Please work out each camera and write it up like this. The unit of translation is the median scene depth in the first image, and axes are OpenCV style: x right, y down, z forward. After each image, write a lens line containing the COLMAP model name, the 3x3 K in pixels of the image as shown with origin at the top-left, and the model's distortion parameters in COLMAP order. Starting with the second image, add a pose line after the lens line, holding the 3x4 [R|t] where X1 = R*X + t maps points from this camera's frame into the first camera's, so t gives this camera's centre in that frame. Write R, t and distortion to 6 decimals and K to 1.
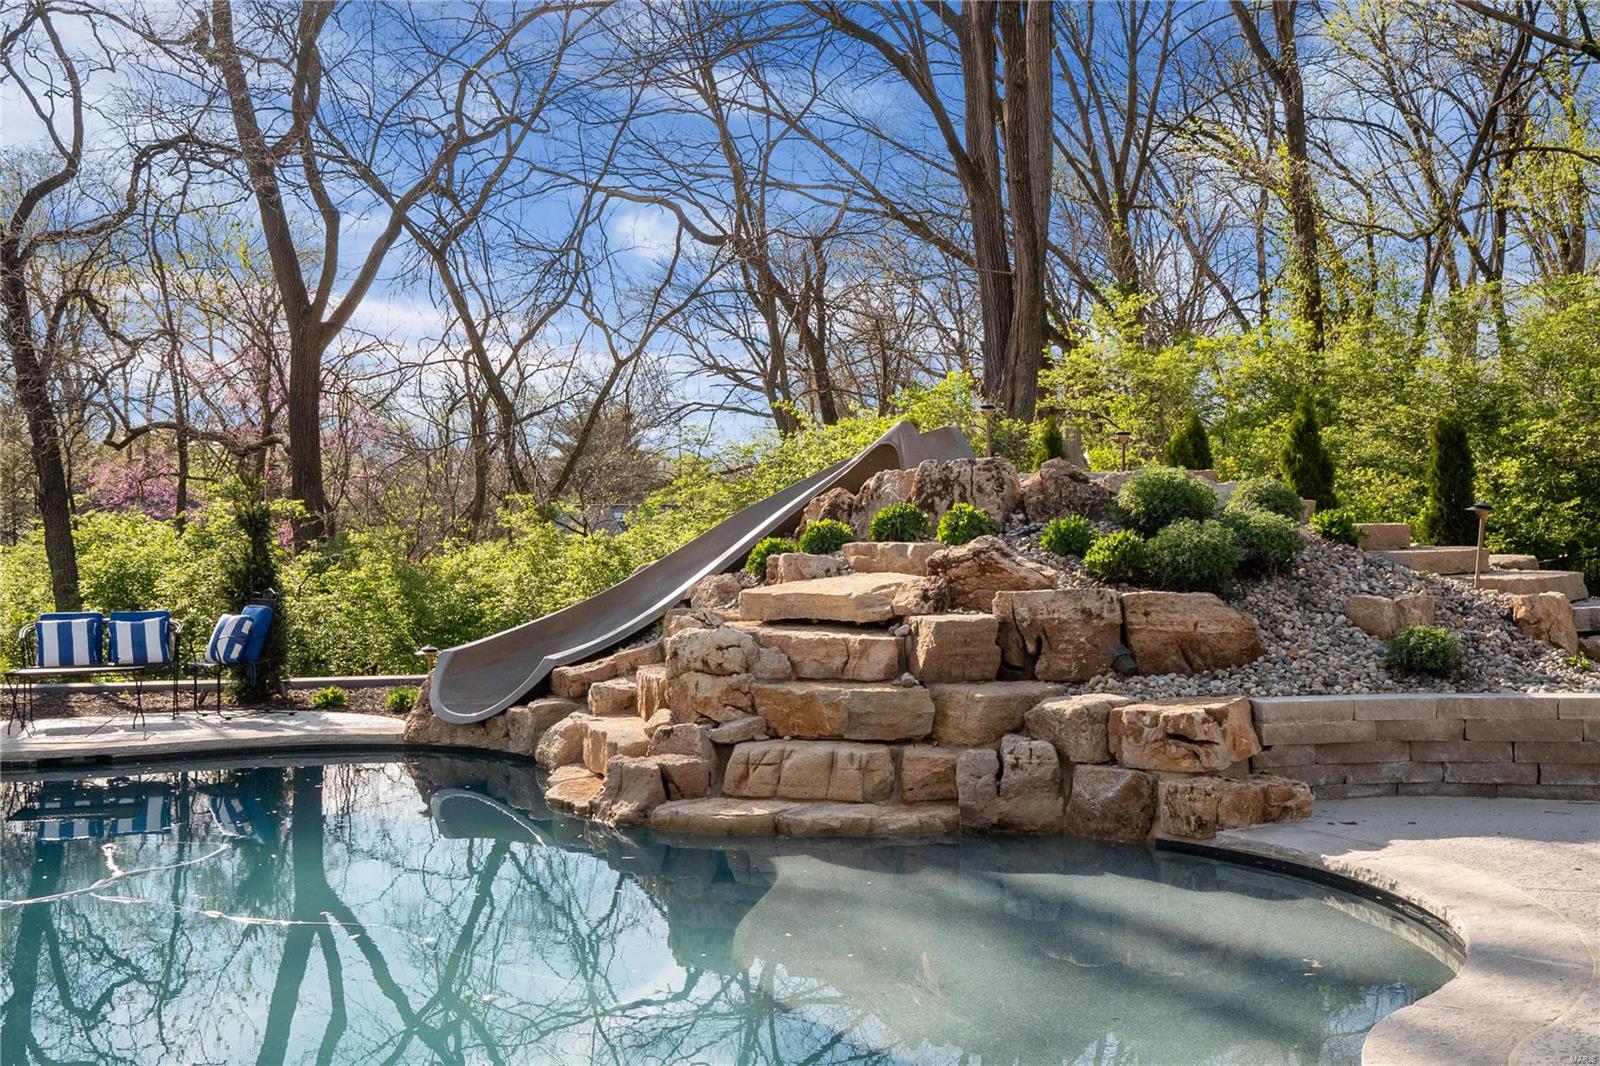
lens RADIAL K [[1556.7, 0, 800.0], [0, 1556.7, 533.0], [0, 0, 1]] dist [0.072705, -0.130627]
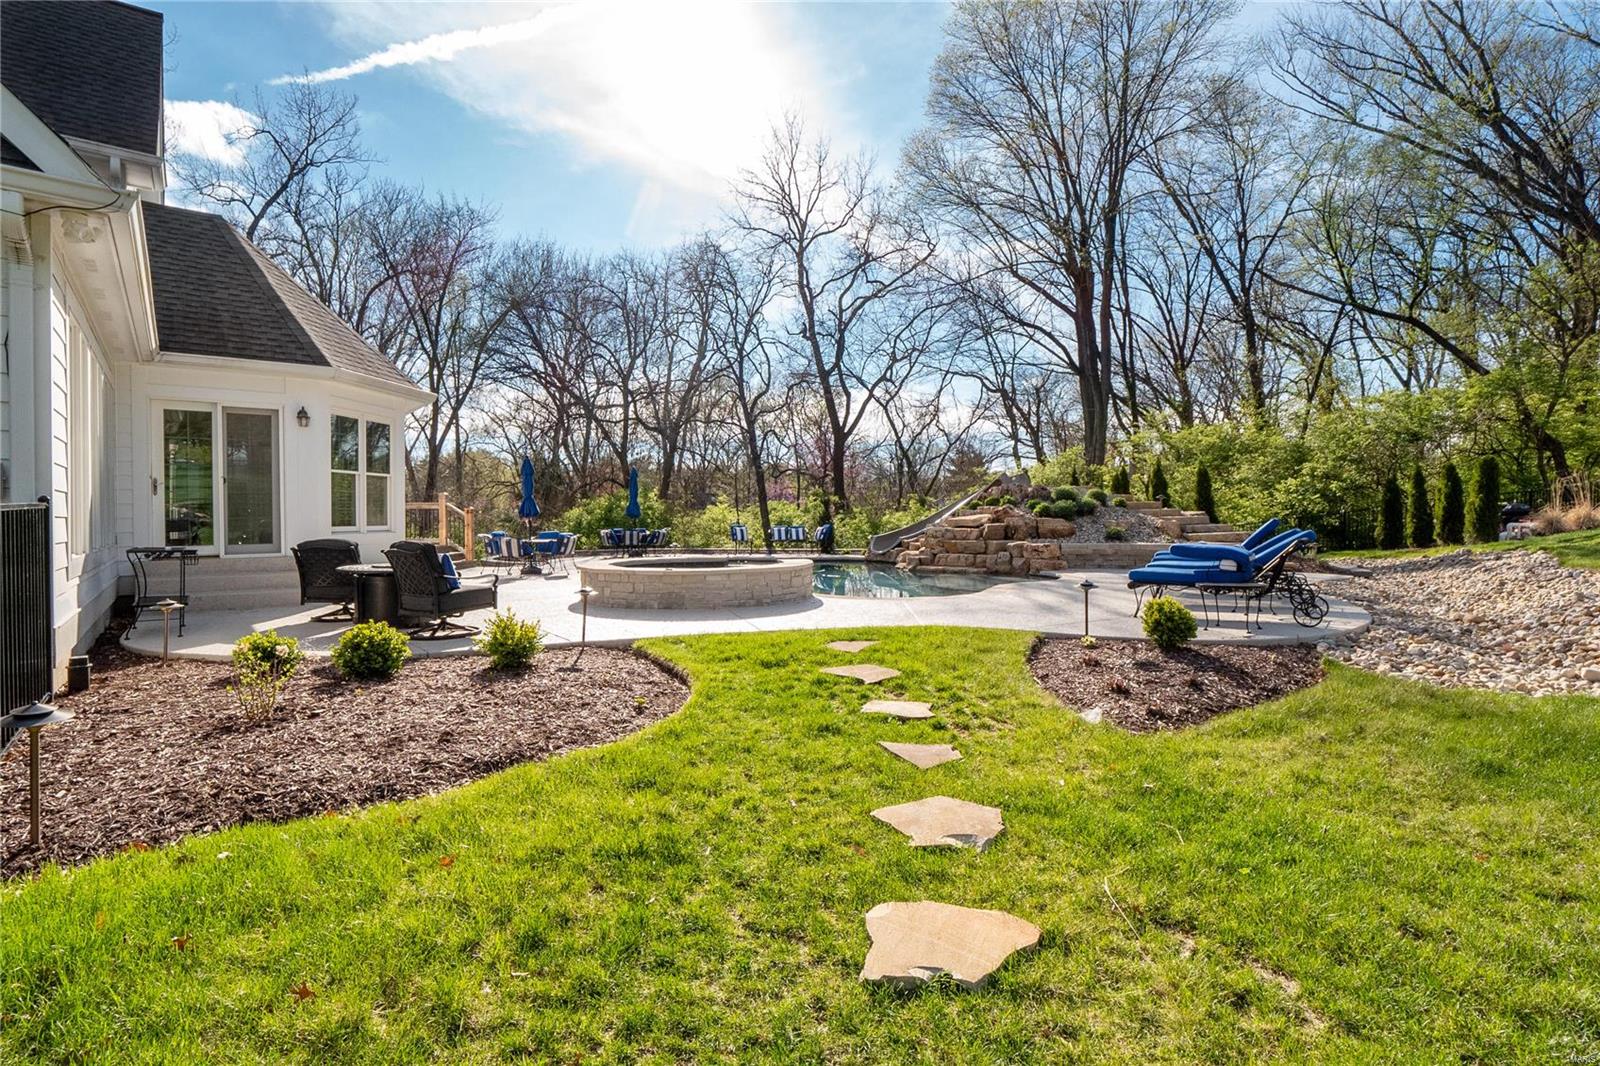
lens RADIAL K [[746.2, 0, 800.5], [0, 746.2, 524.0], [0, 0, 1]] dist [-0.004154, -0.000401]
pose [[0.937667, 0.008931, -0.347420, 0.105162], [-0.003358, 0.999856, 0.016640, 0.007983], [0.347518, -0.014437, 0.937562, -0.343134]]
